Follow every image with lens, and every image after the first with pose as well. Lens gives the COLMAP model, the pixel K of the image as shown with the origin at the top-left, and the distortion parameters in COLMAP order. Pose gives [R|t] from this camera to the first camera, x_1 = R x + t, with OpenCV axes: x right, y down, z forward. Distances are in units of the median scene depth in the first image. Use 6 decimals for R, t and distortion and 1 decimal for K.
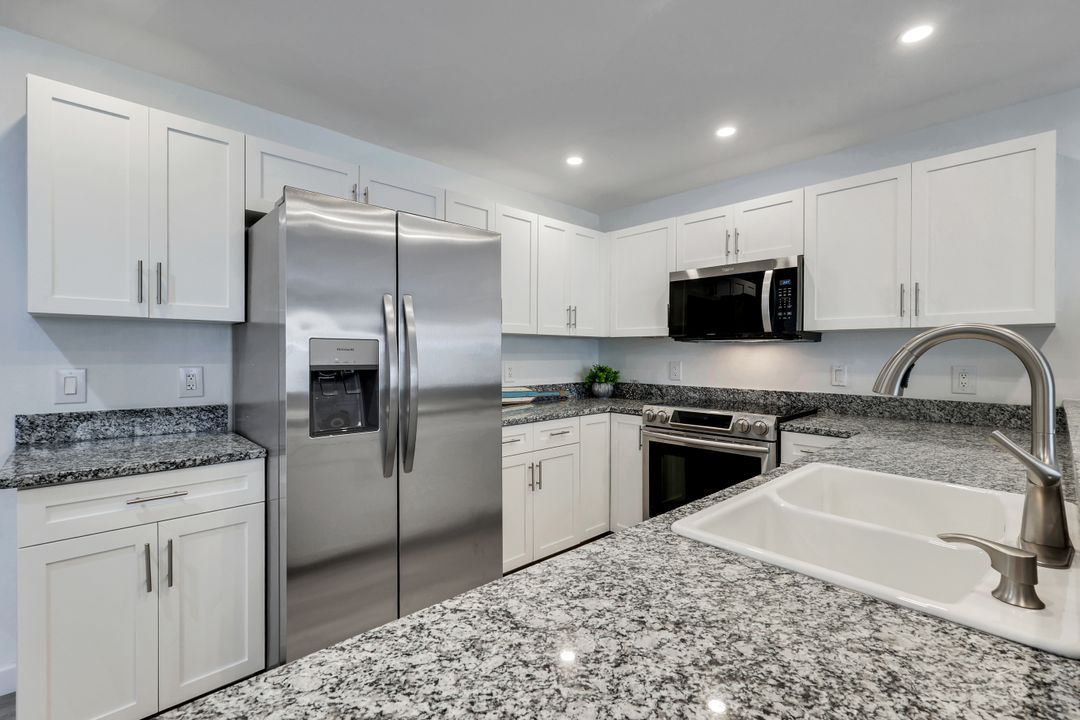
lens RADIAL K [[465.3, 0, 540.0], [0, 465.3, 360.0], [0, 0, 1]] dist [-0.000803, 0.000039]
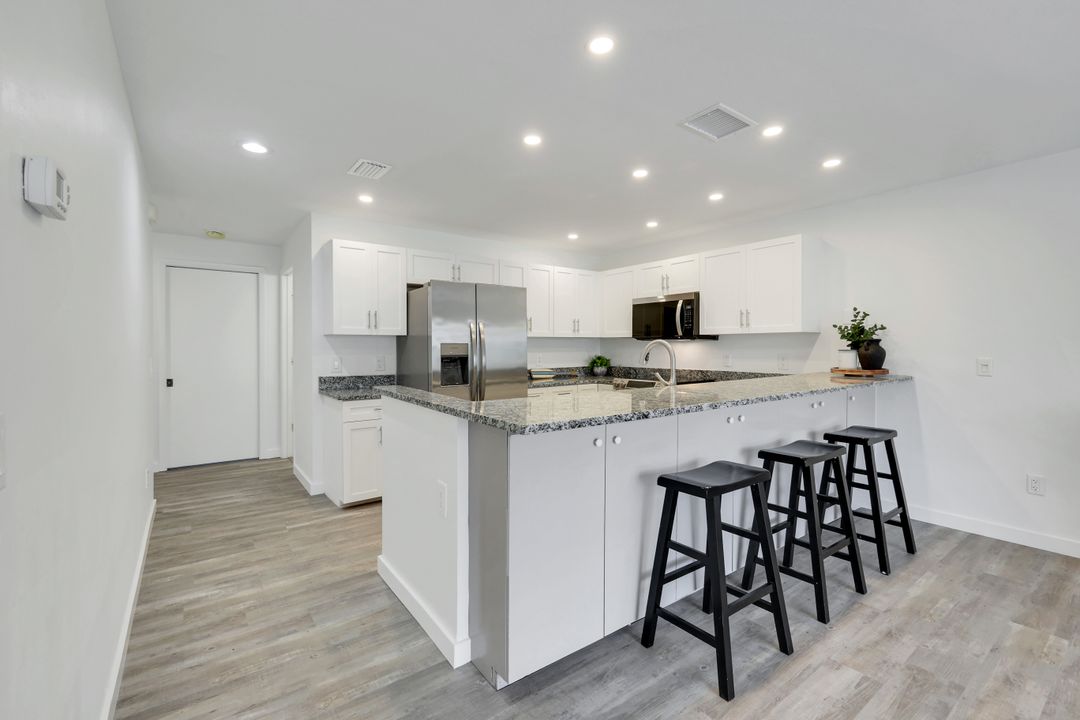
lens RADIAL K [[465.3, 0, 540.0], [0, 465.3, 360.0], [0, 0, 1]] dist [-0.000803, 0.000039]
pose [[0.991279, -0.003323, -0.131739, 0.182008], [0.005529, 0.999850, 0.016387, 0.000567], [0.131665, -0.016973, 0.991149, -0.746538]]
